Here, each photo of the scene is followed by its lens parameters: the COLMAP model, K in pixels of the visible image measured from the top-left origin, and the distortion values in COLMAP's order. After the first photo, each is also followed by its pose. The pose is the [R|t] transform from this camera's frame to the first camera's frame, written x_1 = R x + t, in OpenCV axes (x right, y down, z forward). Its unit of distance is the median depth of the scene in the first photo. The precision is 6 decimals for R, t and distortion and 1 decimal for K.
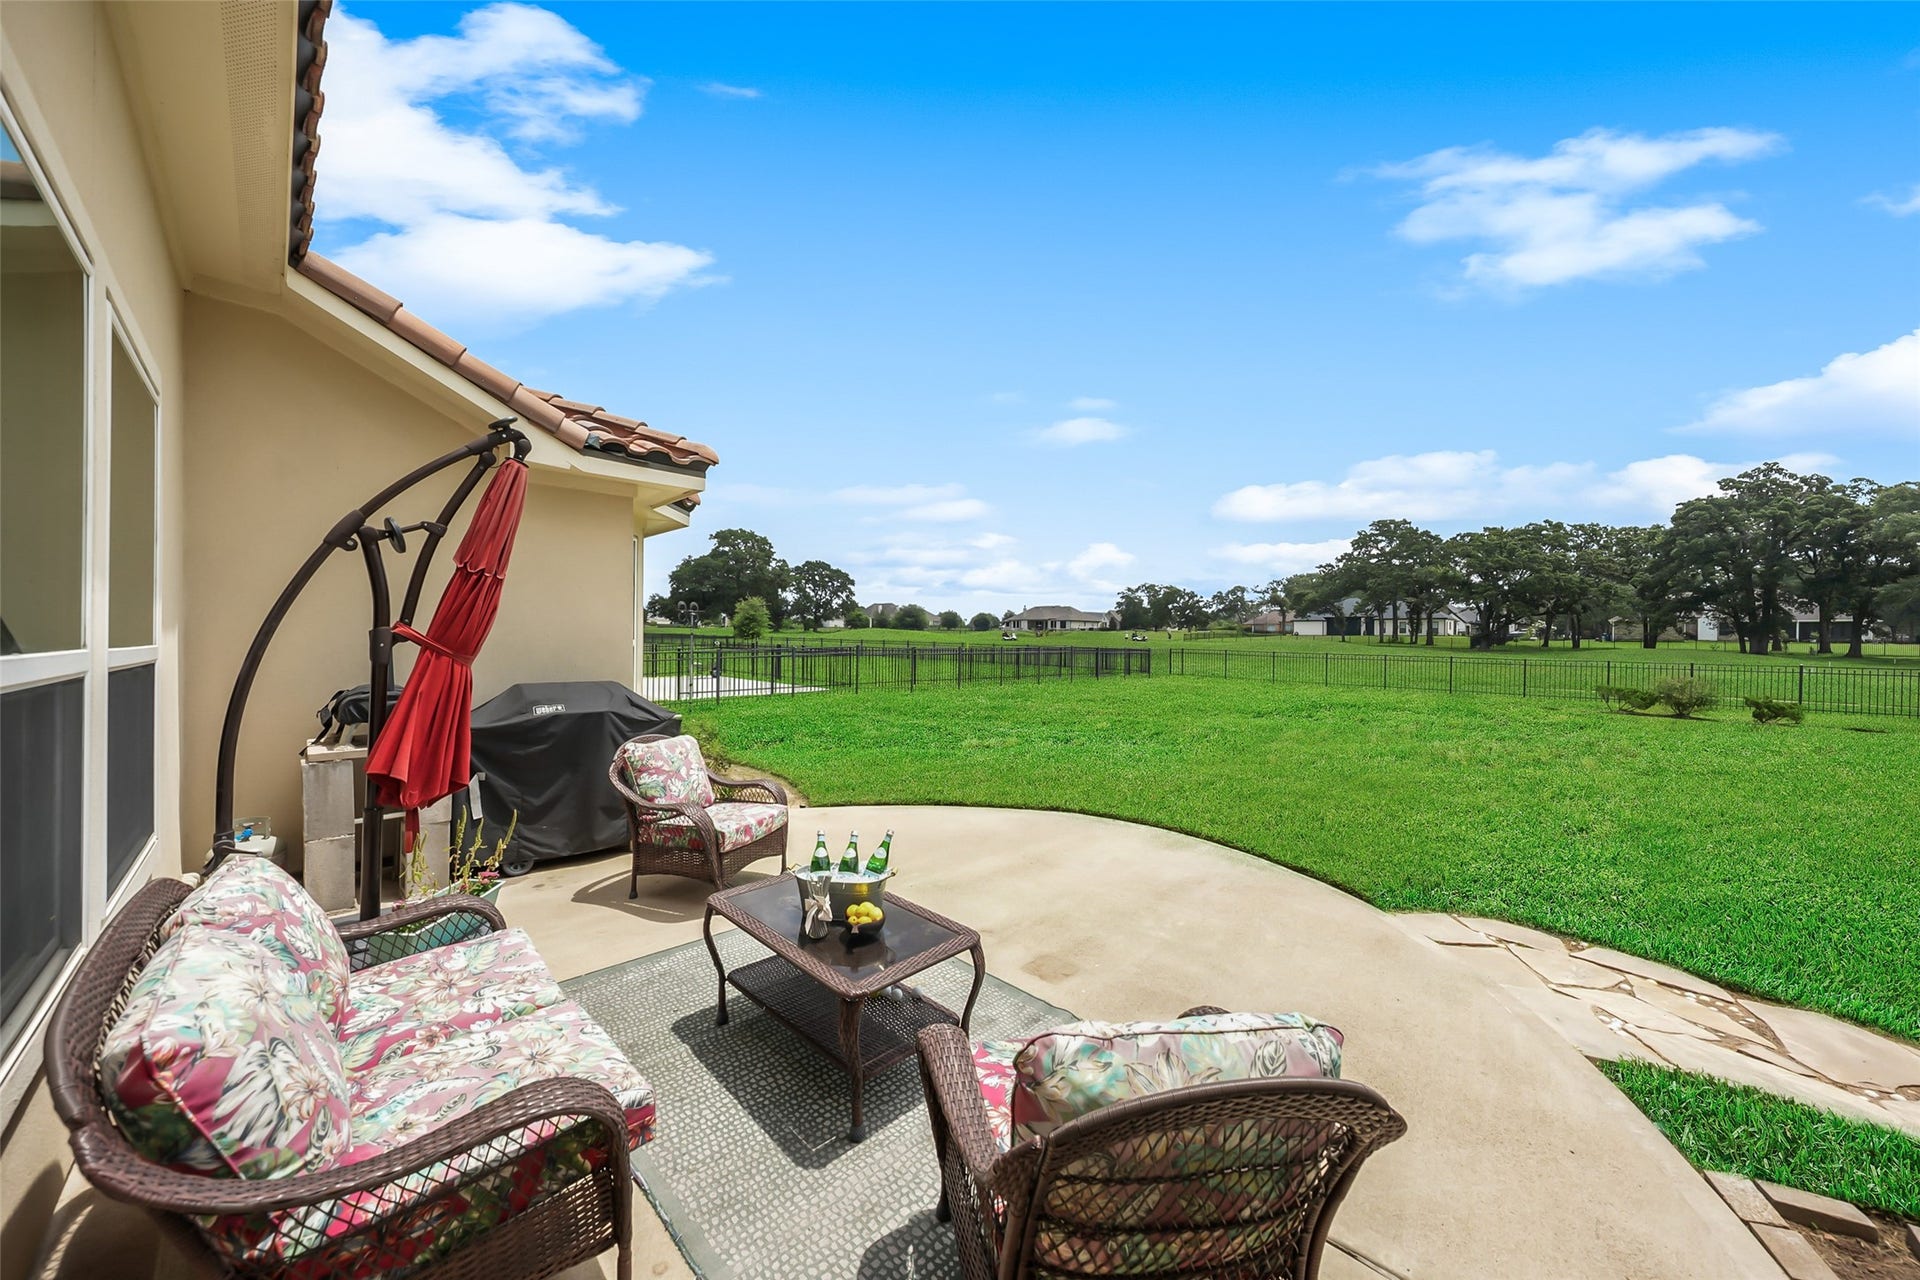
lens RADIAL K [[669.0, 0, 960.0], [0, 669.0, 640.0], [0, 0, 1]] dist [-0.000053, -0.000020]
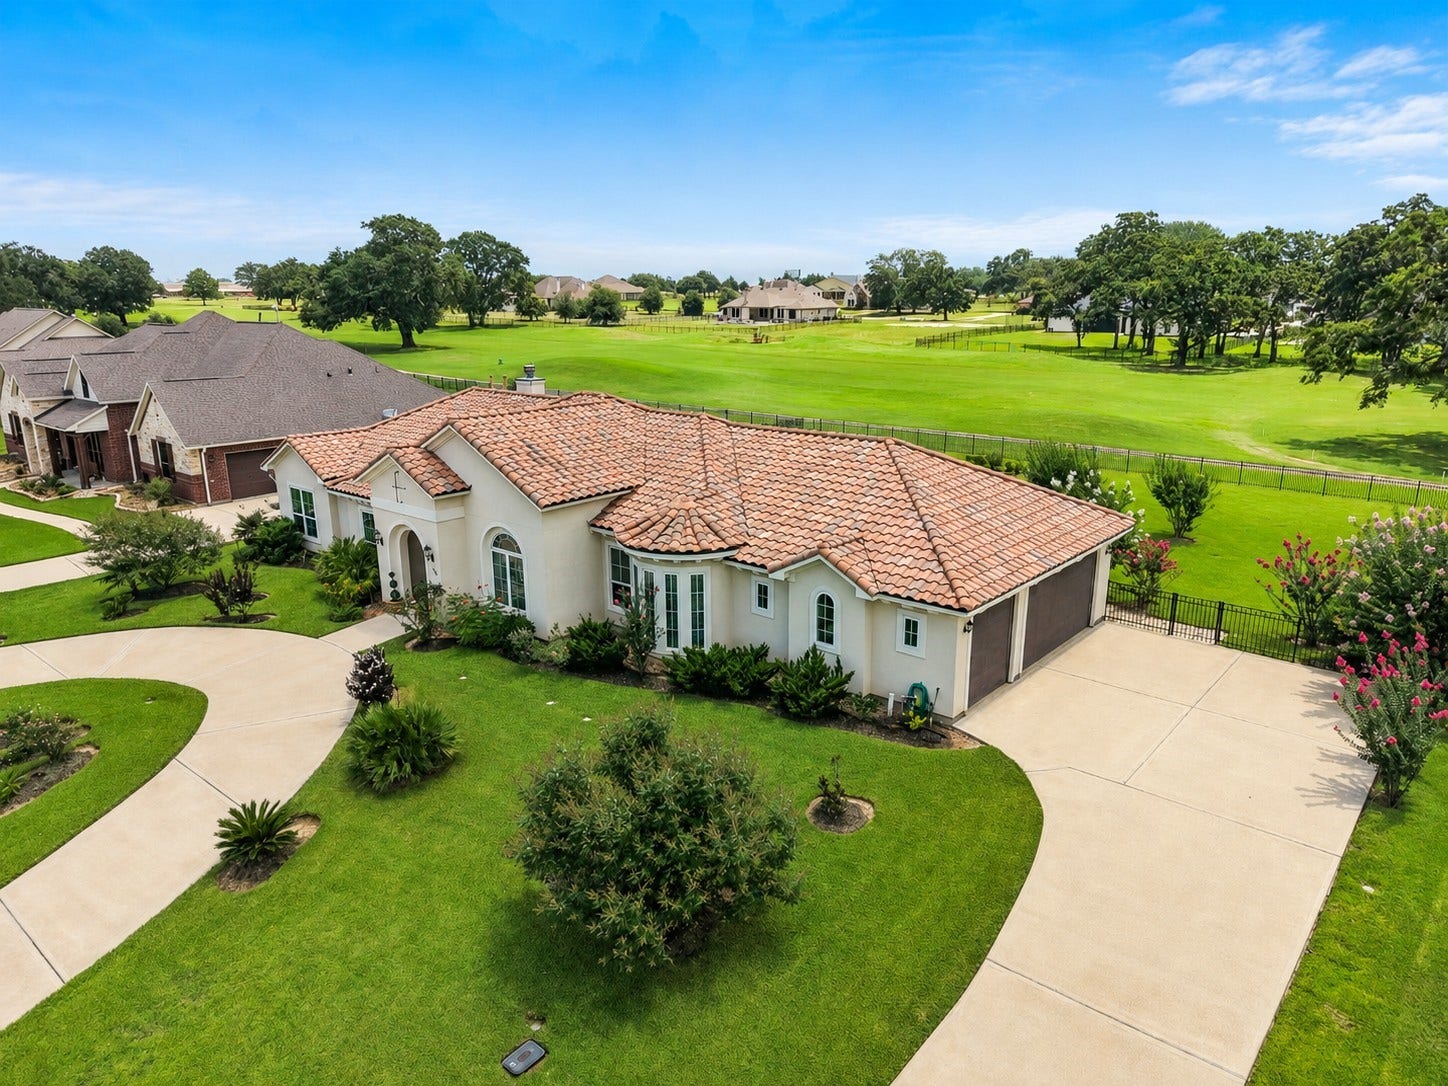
lens RADIAL K [[990.9, 0, 724.0], [0, 990.9, 543.0], [0, 0, 1]] dist [-0.002062, -0.111420]
pose [[0.997736, -0.031211, 0.059570, -0.008997], [0.015668, 0.969289, 0.245425, -0.045125], [-0.065401, -0.243936, 0.967583, -0.210160]]
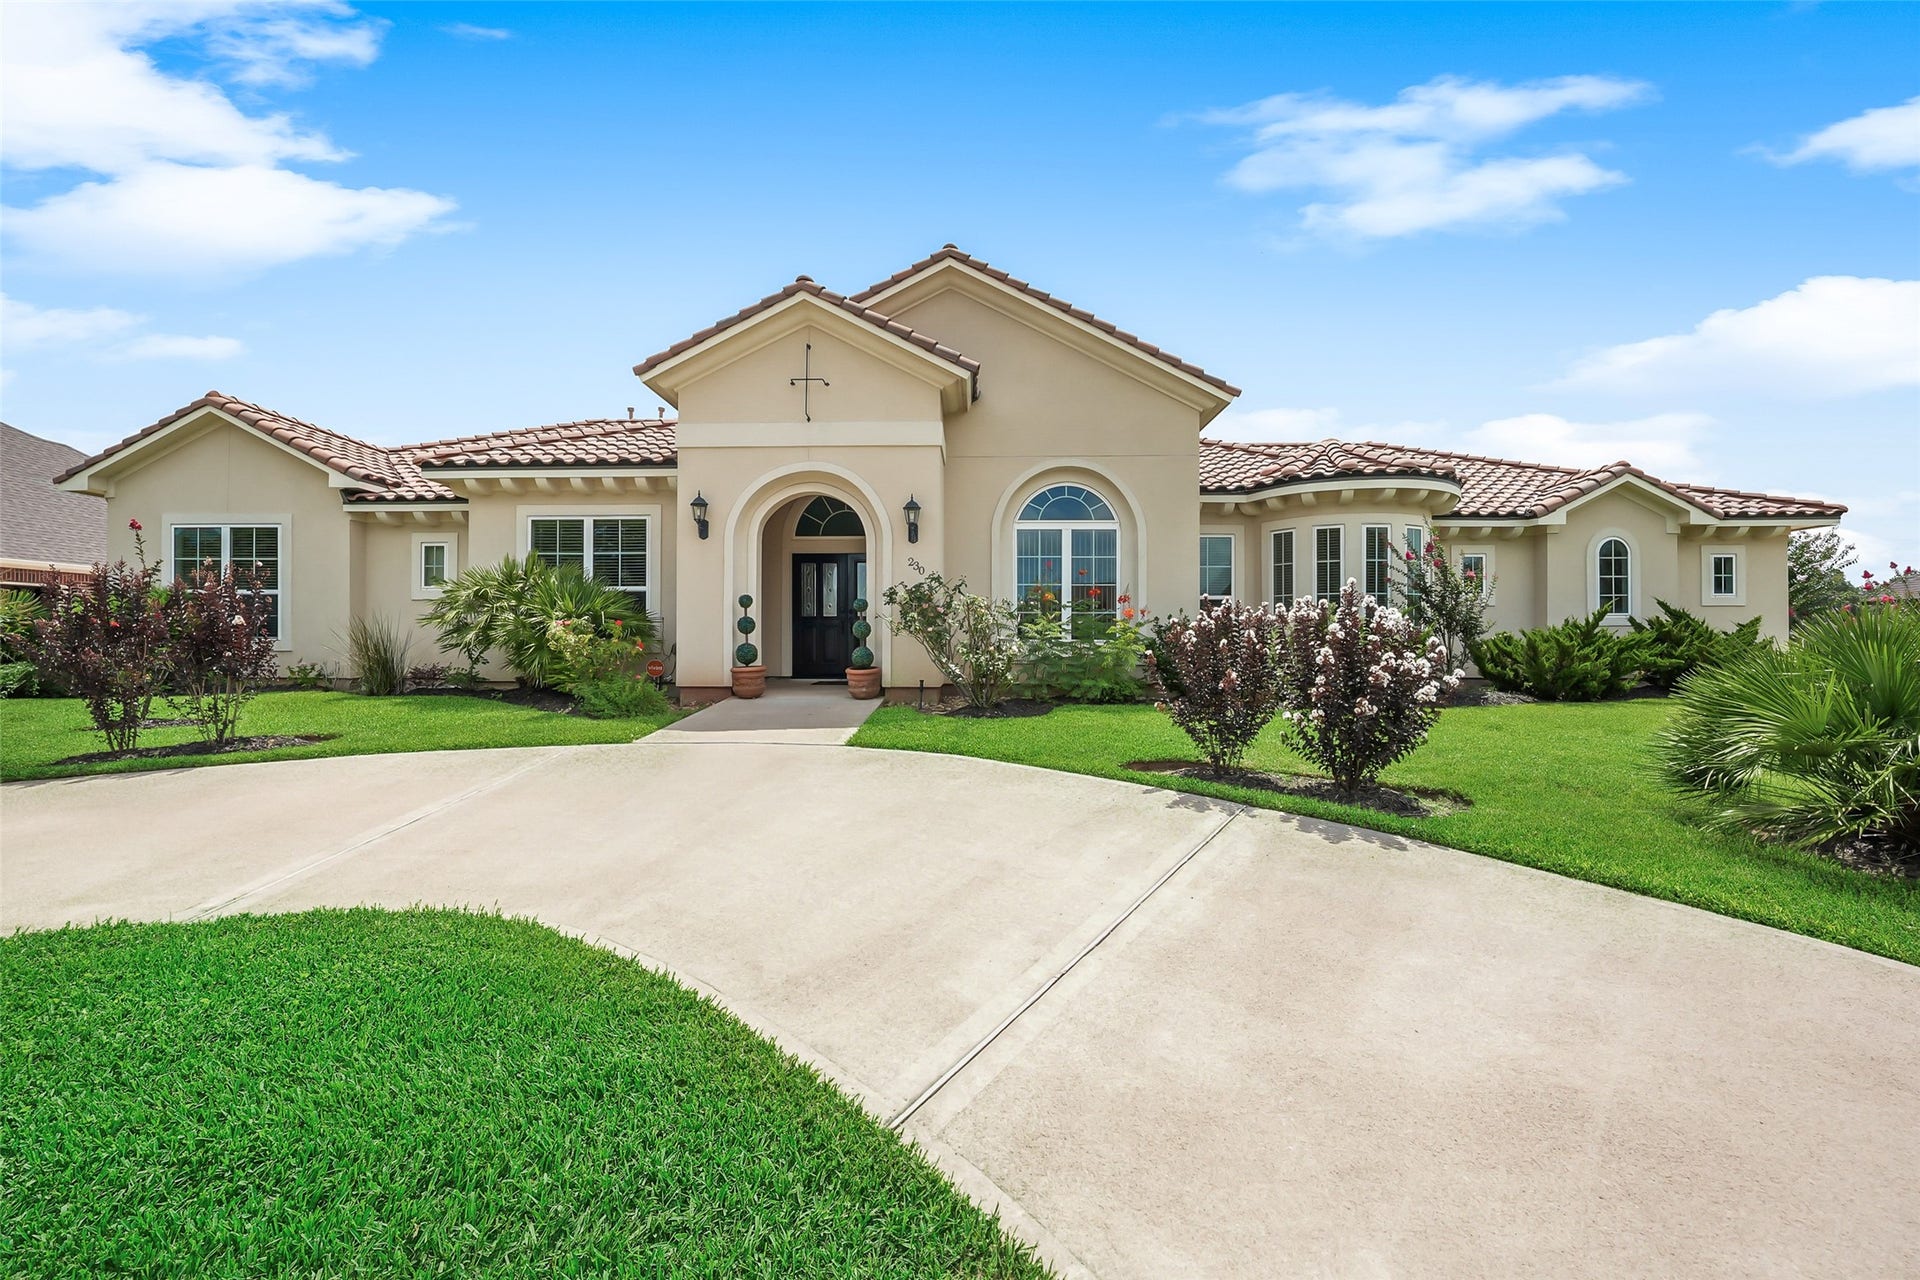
lens RADIAL K [[711.7, 0, 960.0], [0, 711.7, 640.0], [0, 0, 1]] dist [-0.006288, 0.000061]
pose [[0.739454, 0.000595, 0.673207, -0.076839], [0.006774, 0.999942, -0.008324, 0.002848], [-0.673173, 0.010716, 0.739407, -0.094681]]
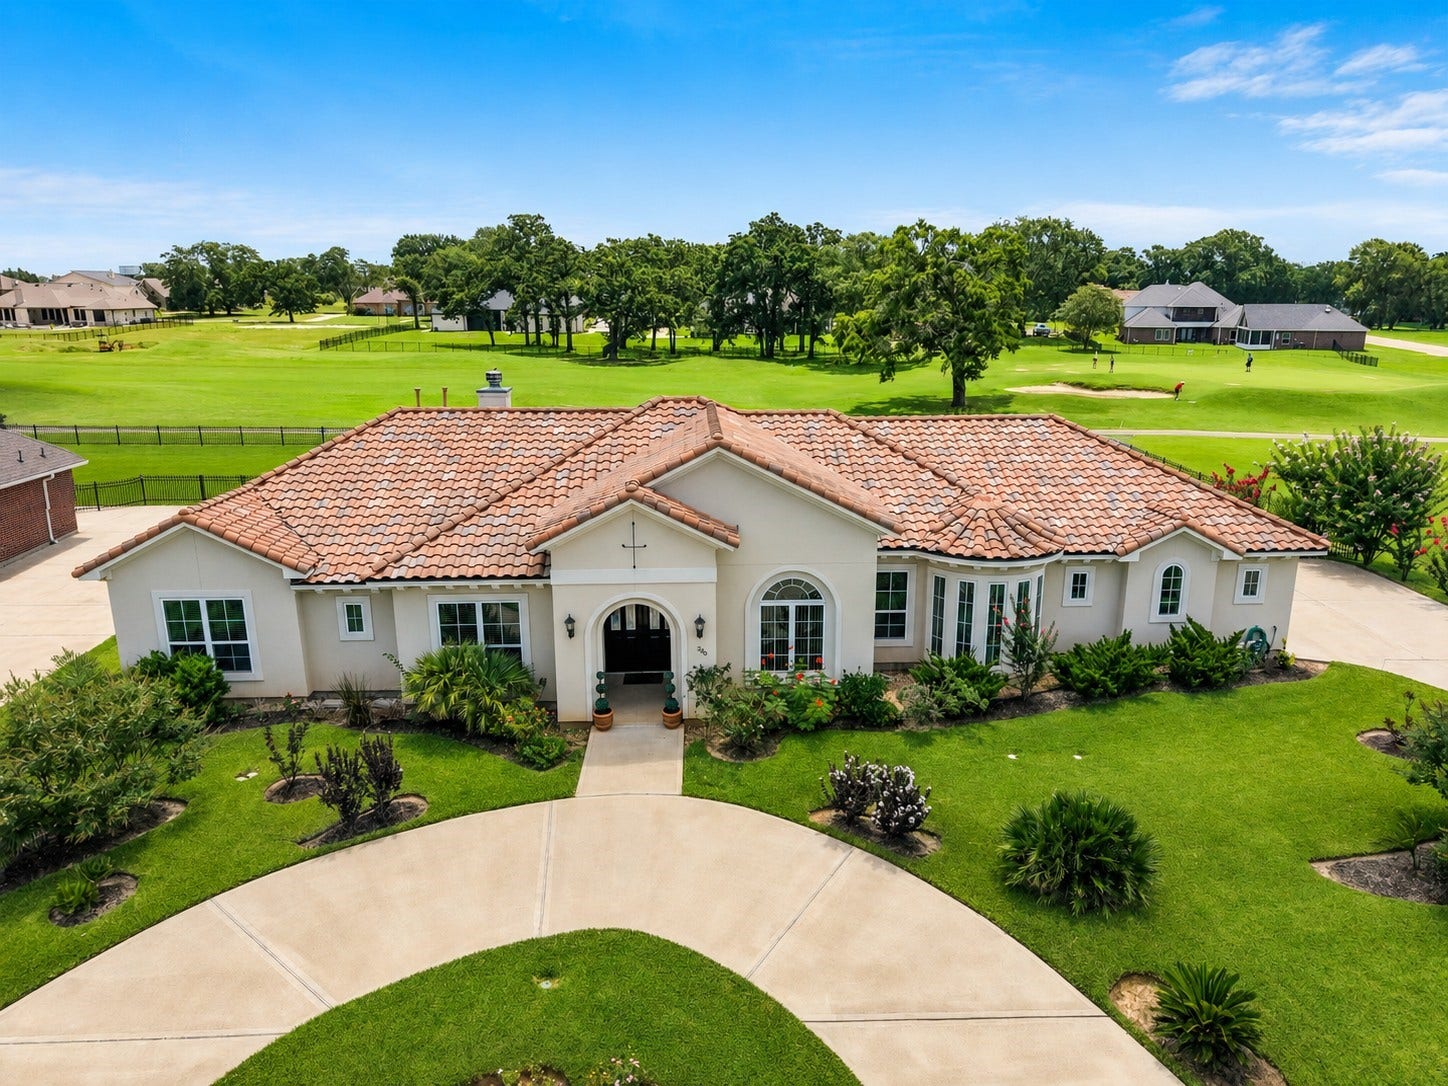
lens RADIAL K [[968.3, 0, 727.6], [0, 968.3, 569.2], [0, 0, 1]] dist [0.047042, -0.001442]
pose [[0.698837, -0.212135, 0.683100, -0.118331], [0.015906, 0.959382, 0.281661, -0.043594], [-0.715104, -0.185970, 0.673826, -0.132229]]
